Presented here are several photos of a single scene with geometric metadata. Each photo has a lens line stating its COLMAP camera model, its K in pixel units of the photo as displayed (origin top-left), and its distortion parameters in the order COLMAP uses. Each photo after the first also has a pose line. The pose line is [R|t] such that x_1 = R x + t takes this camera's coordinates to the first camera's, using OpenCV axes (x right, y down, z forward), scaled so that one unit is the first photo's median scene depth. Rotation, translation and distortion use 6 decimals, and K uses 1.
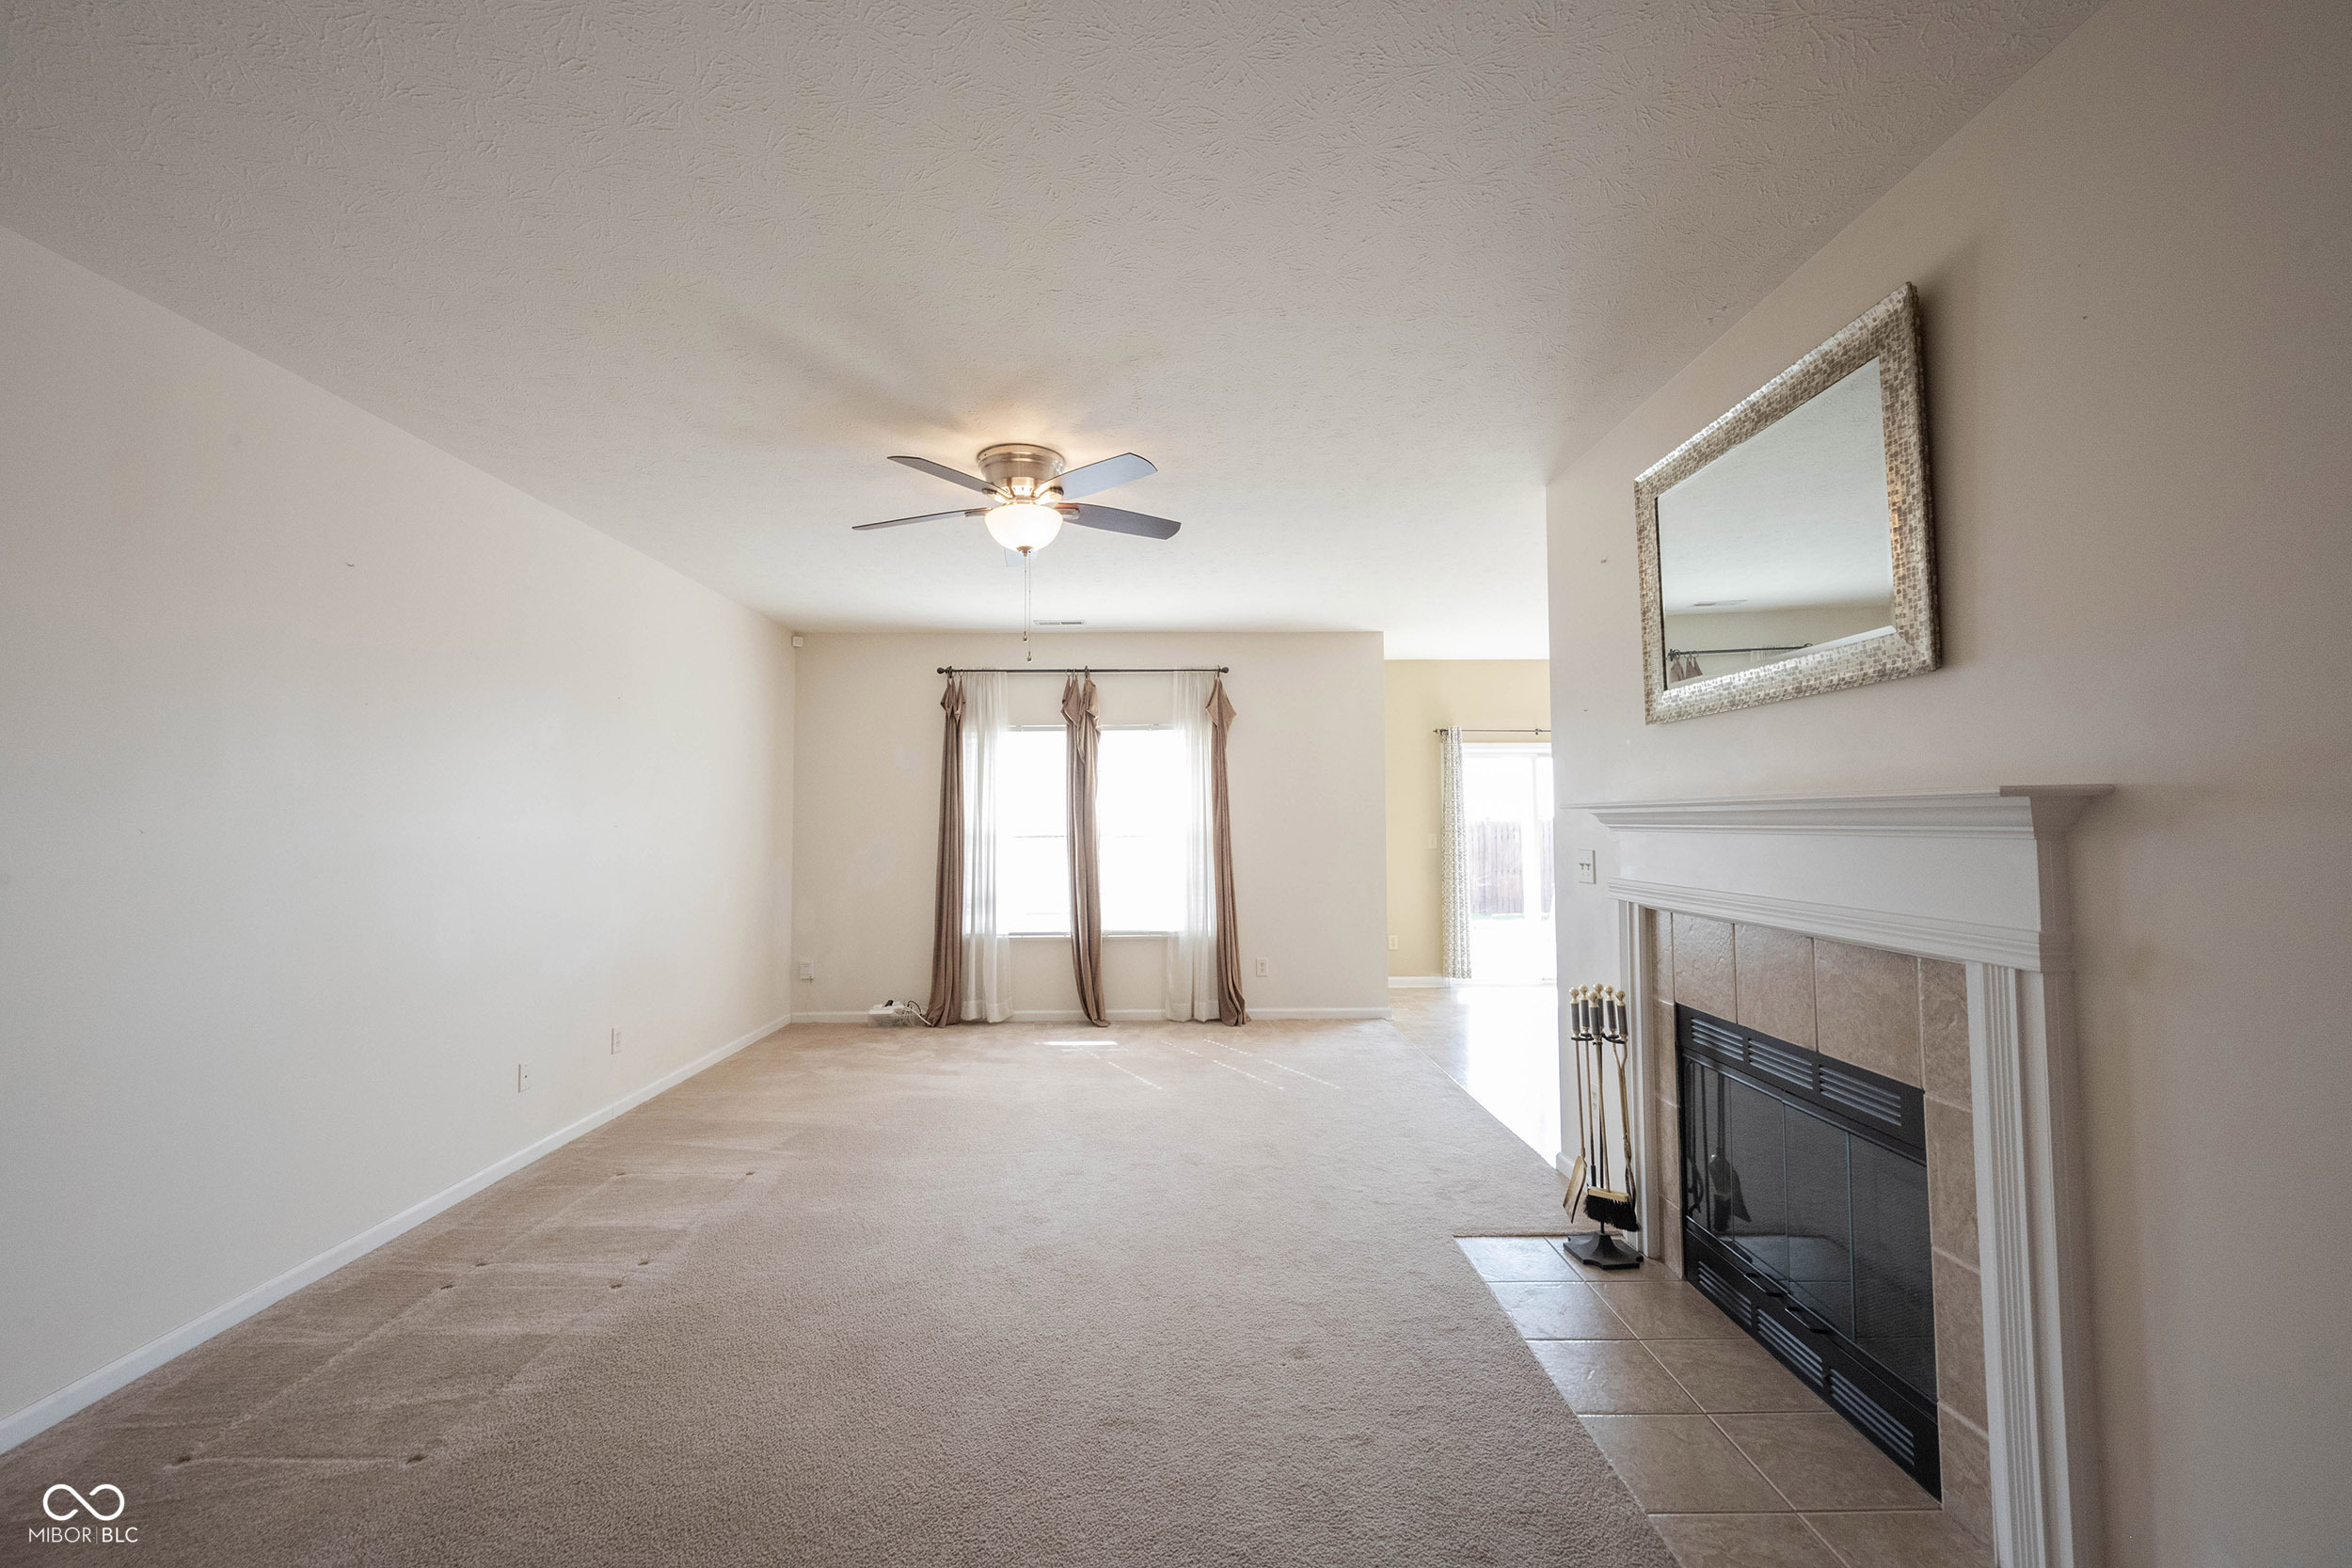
lens RADIAL K [[920.4, 0, 1179.1], [0, 920.4, 787.9], [0, 0, 1]] dist [-0.004230, 0.000466]
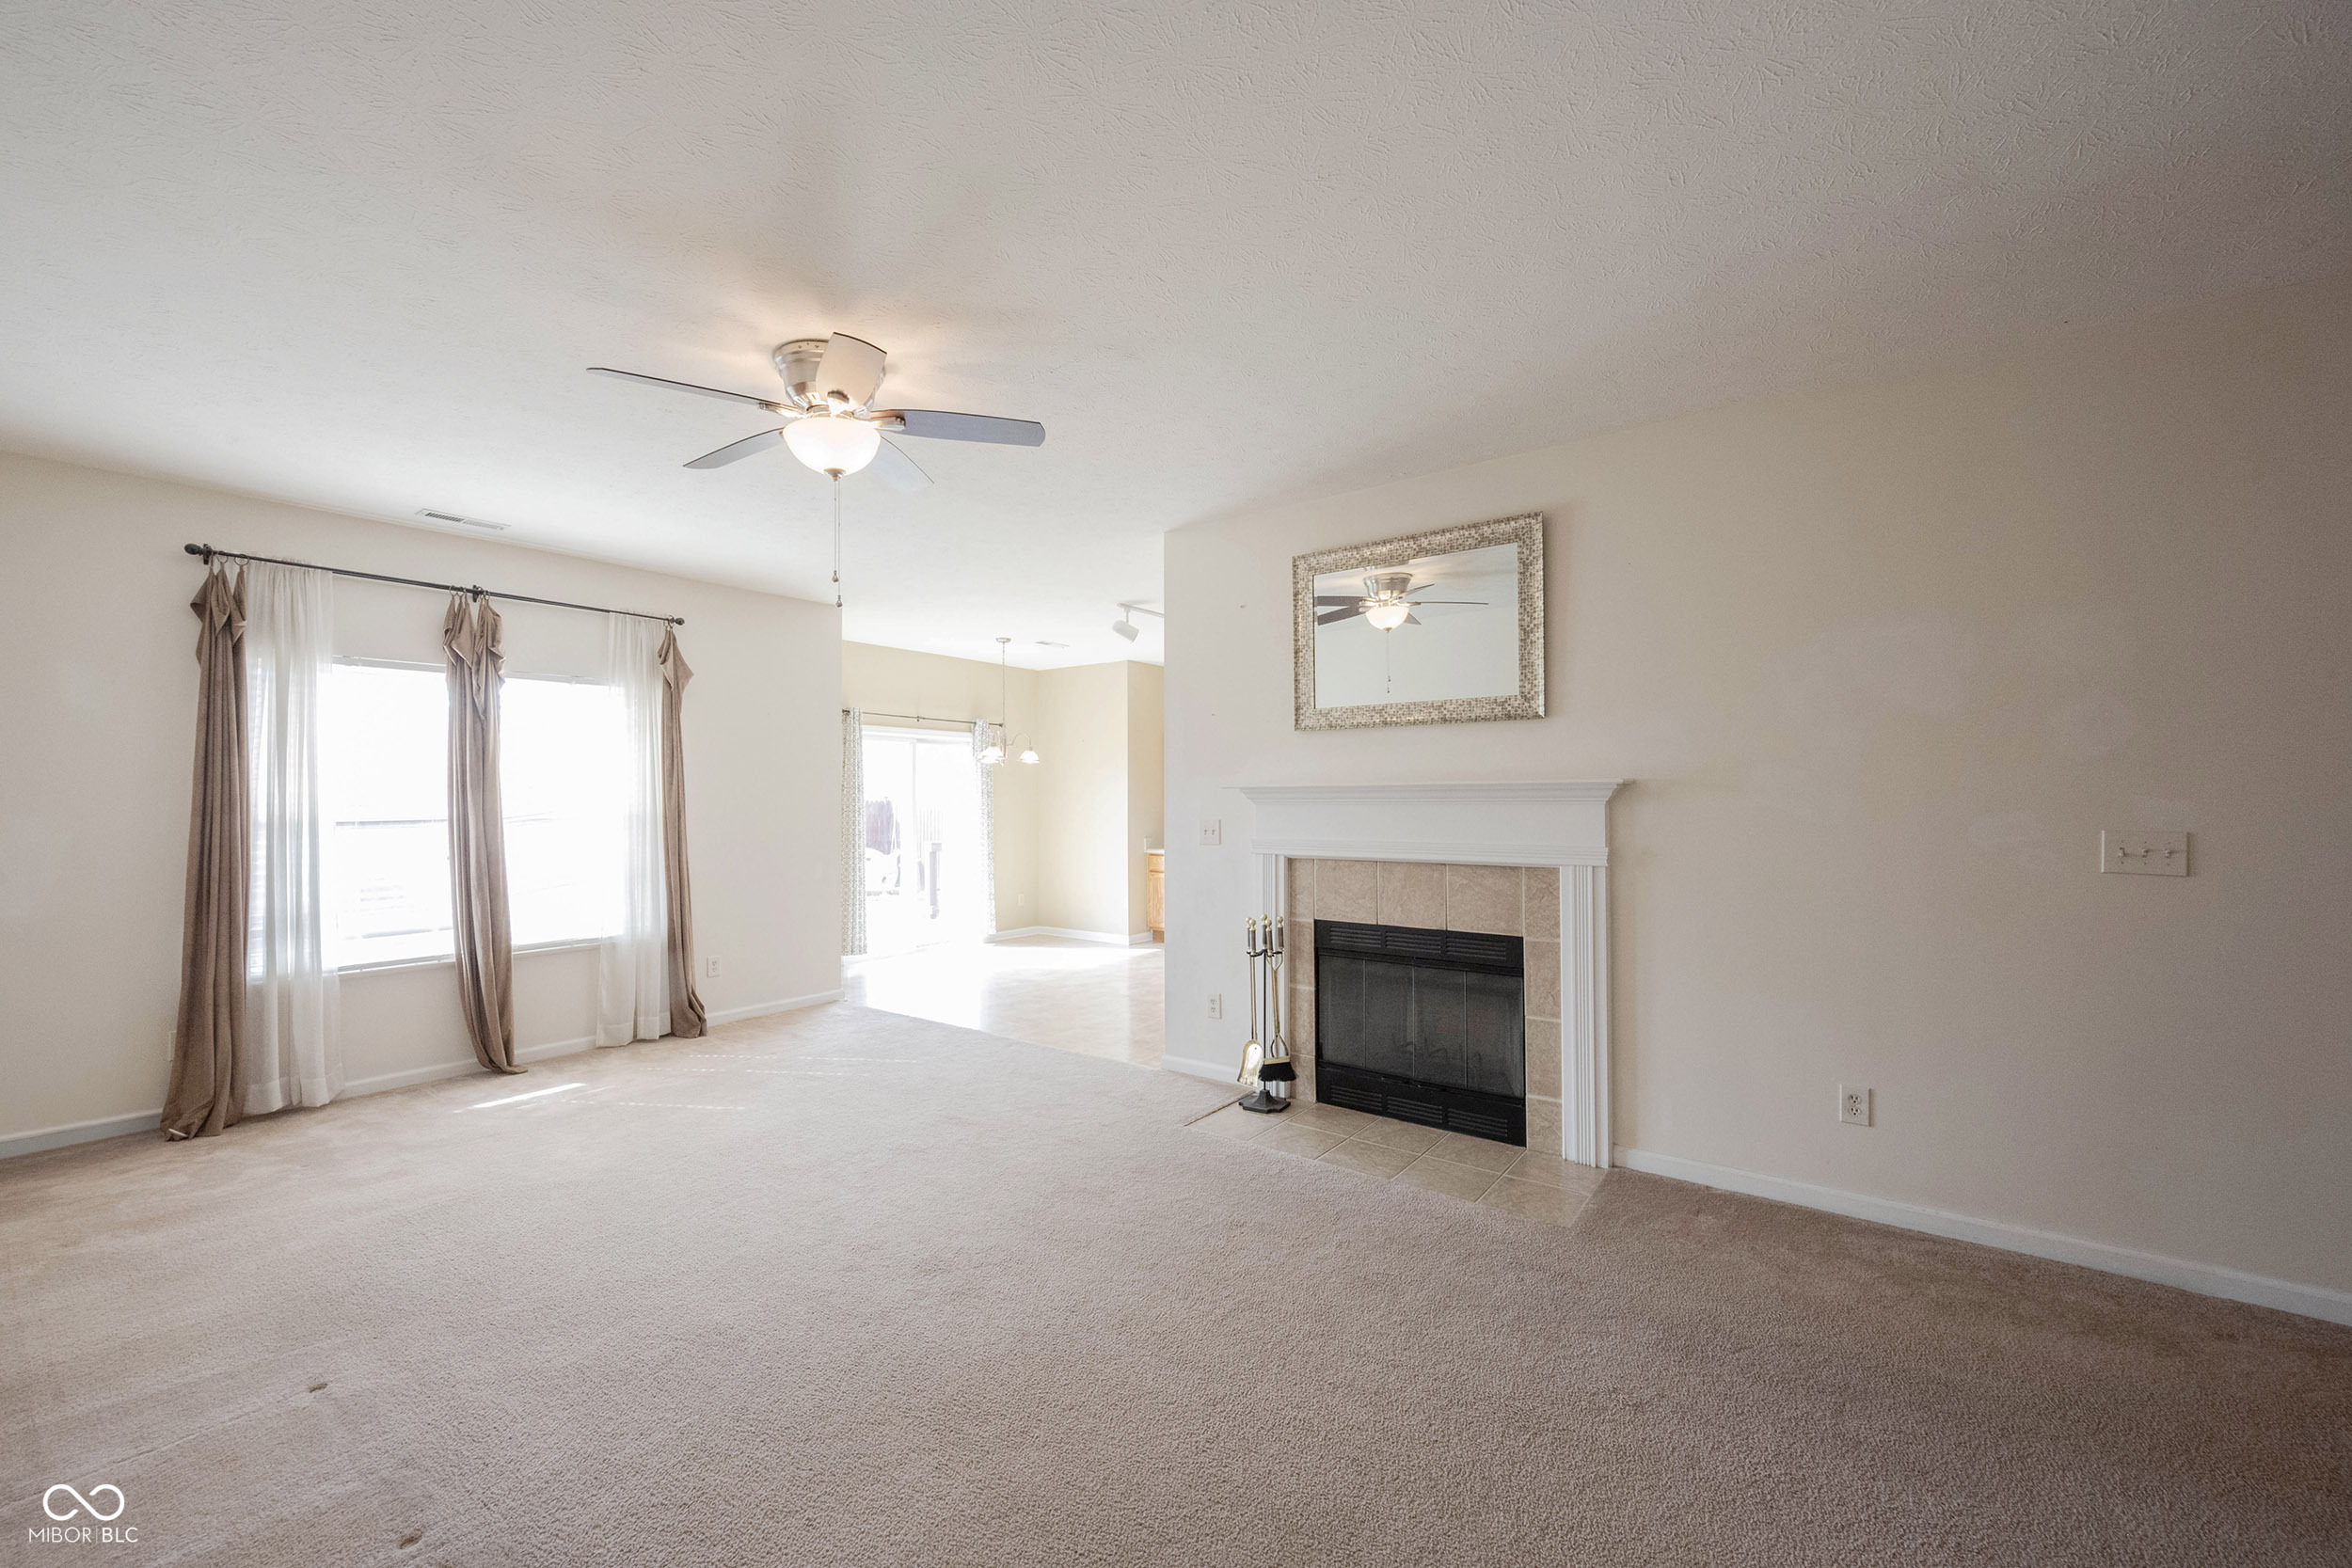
lens RADIAL K [[920.4, 0, 1170.0], [0, 920.4, 800.8], [0, 0, 1]] dist [-0.004230, 0.000466]
pose [[0.613630, 0.000842, 0.789593, -0.343229], [-0.026136, 0.999473, 0.019246, 0.008641], [-0.789161, -0.032447, 0.613329, 0.124041]]
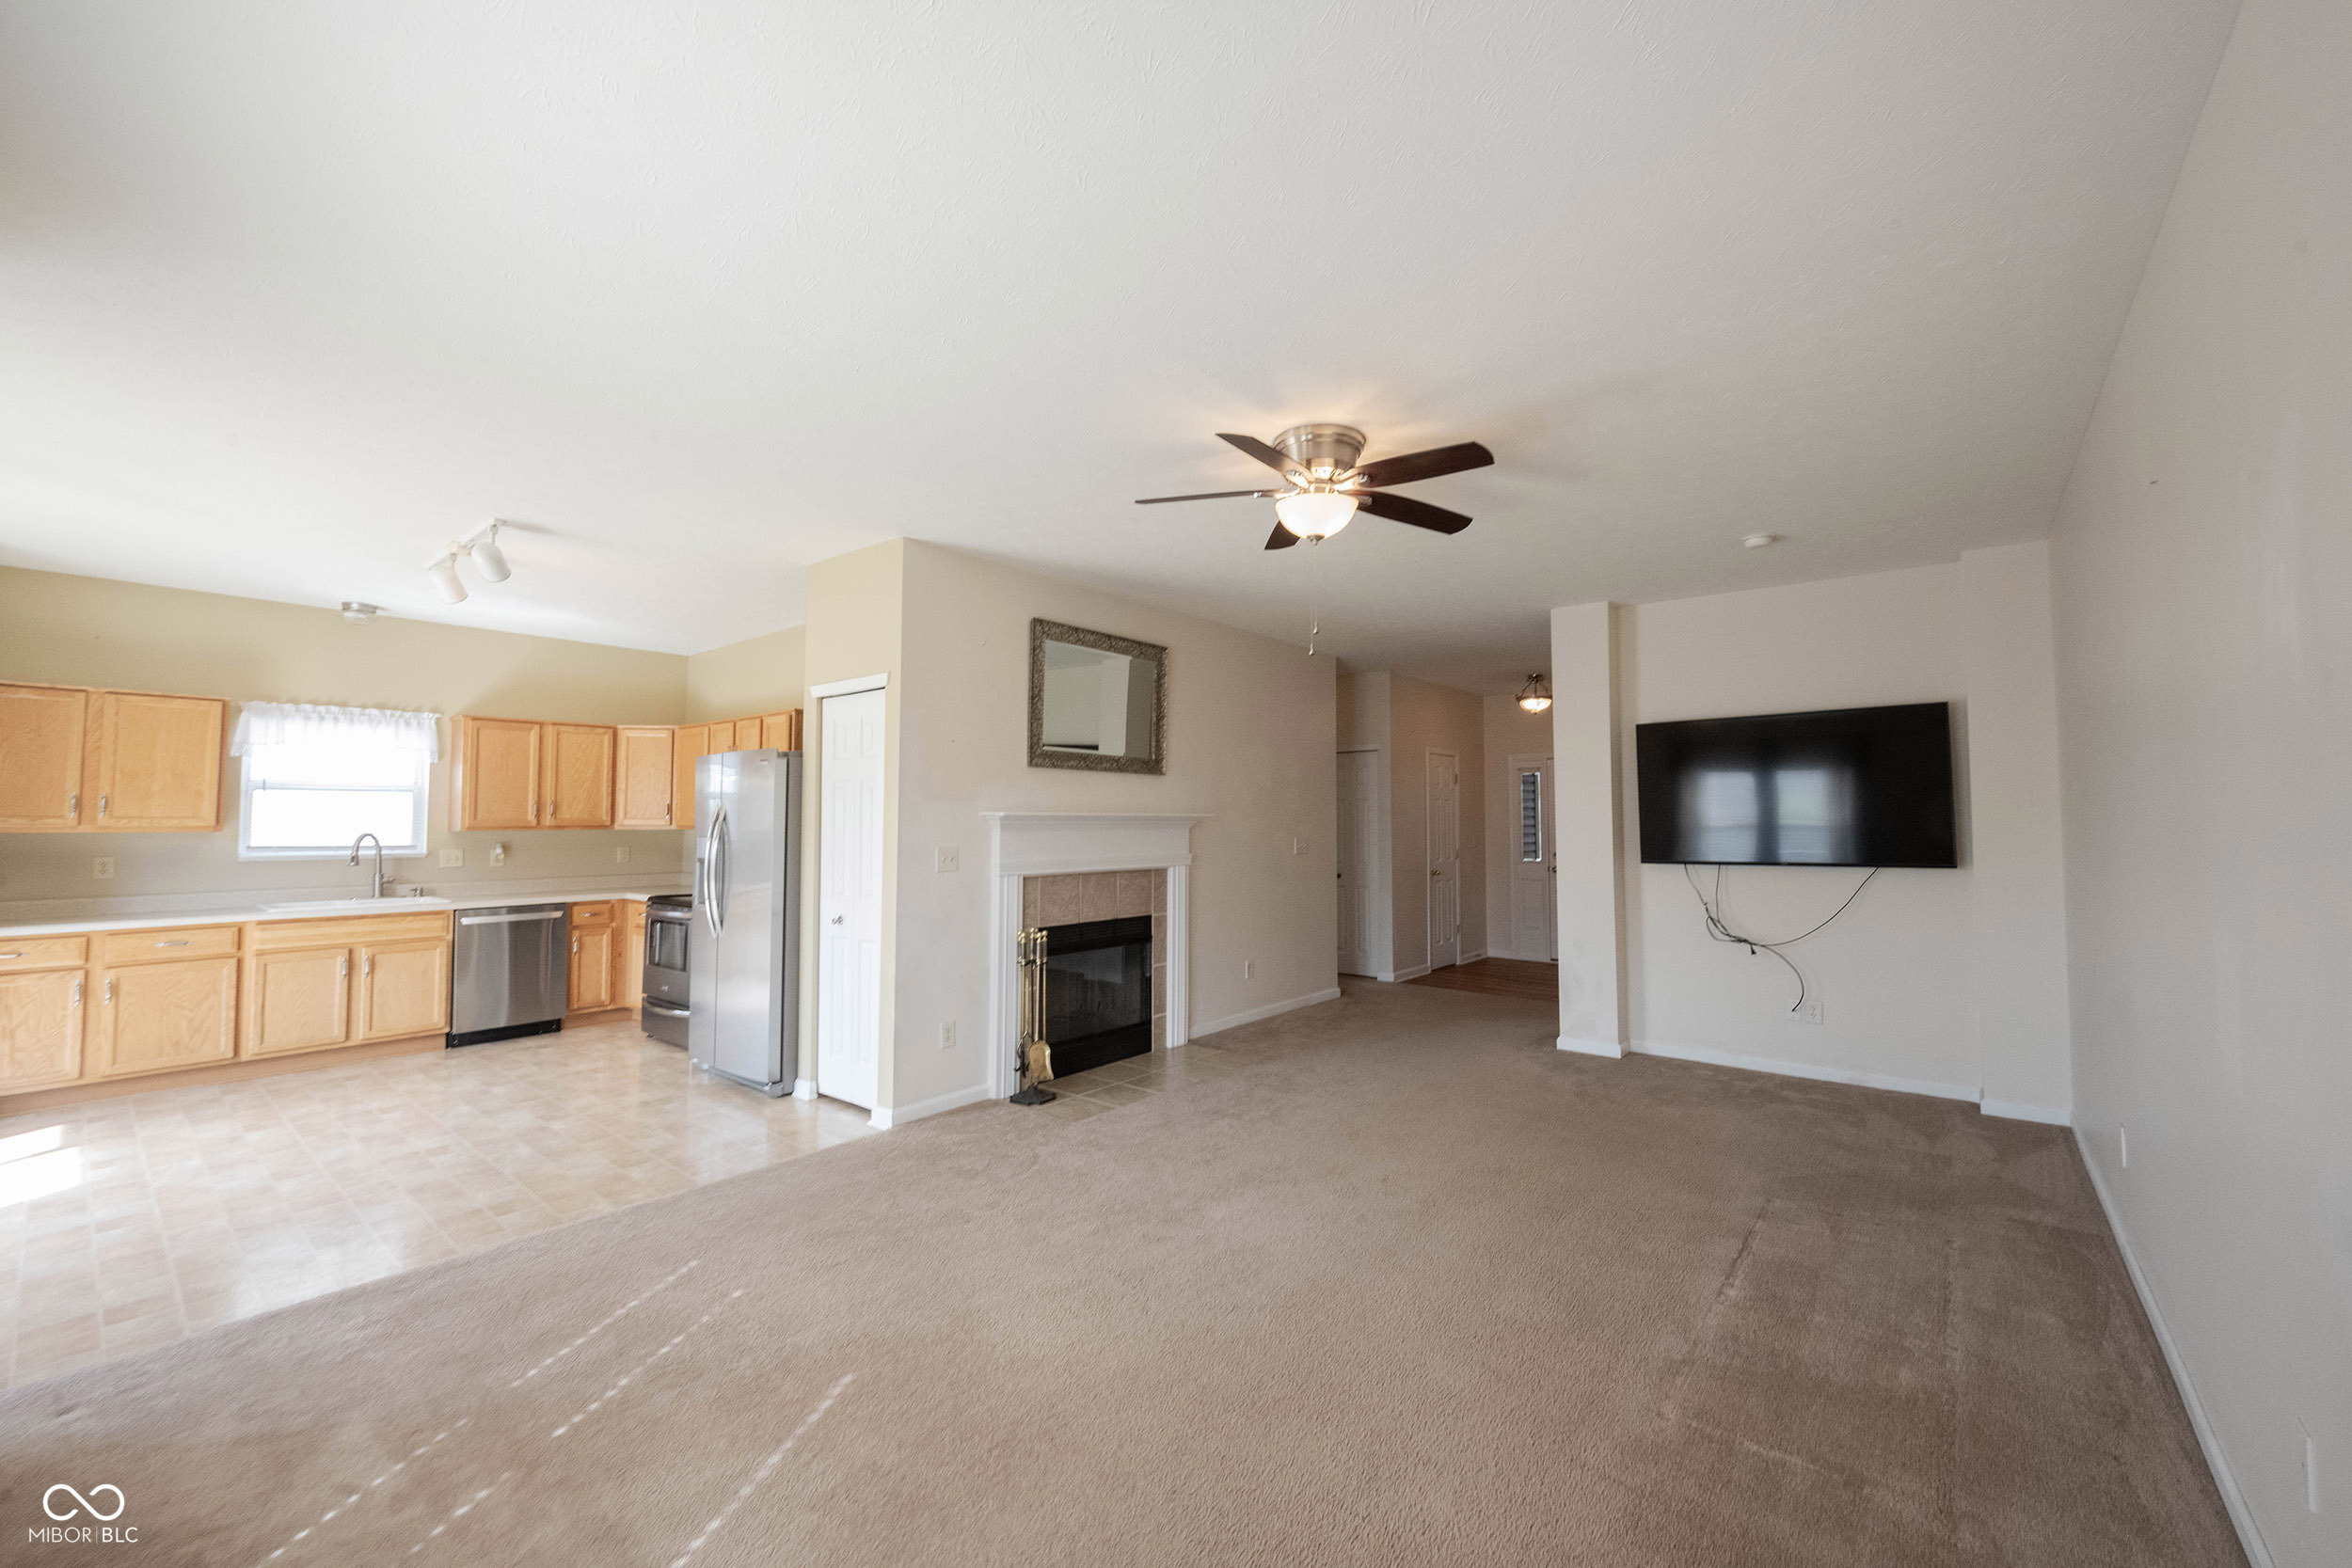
lens RADIAL K [[920.4, 0, 1188.3], [0, 920.4, 782.2], [0, 0, 1]] dist [-0.004230, 0.000466]
pose [[-0.765175, 0.028438, 0.643194, -0.359656], [-0.021150, 0.997375, -0.069259, 0.031355], [-0.643475, -0.066599, -0.762564, 0.960819]]
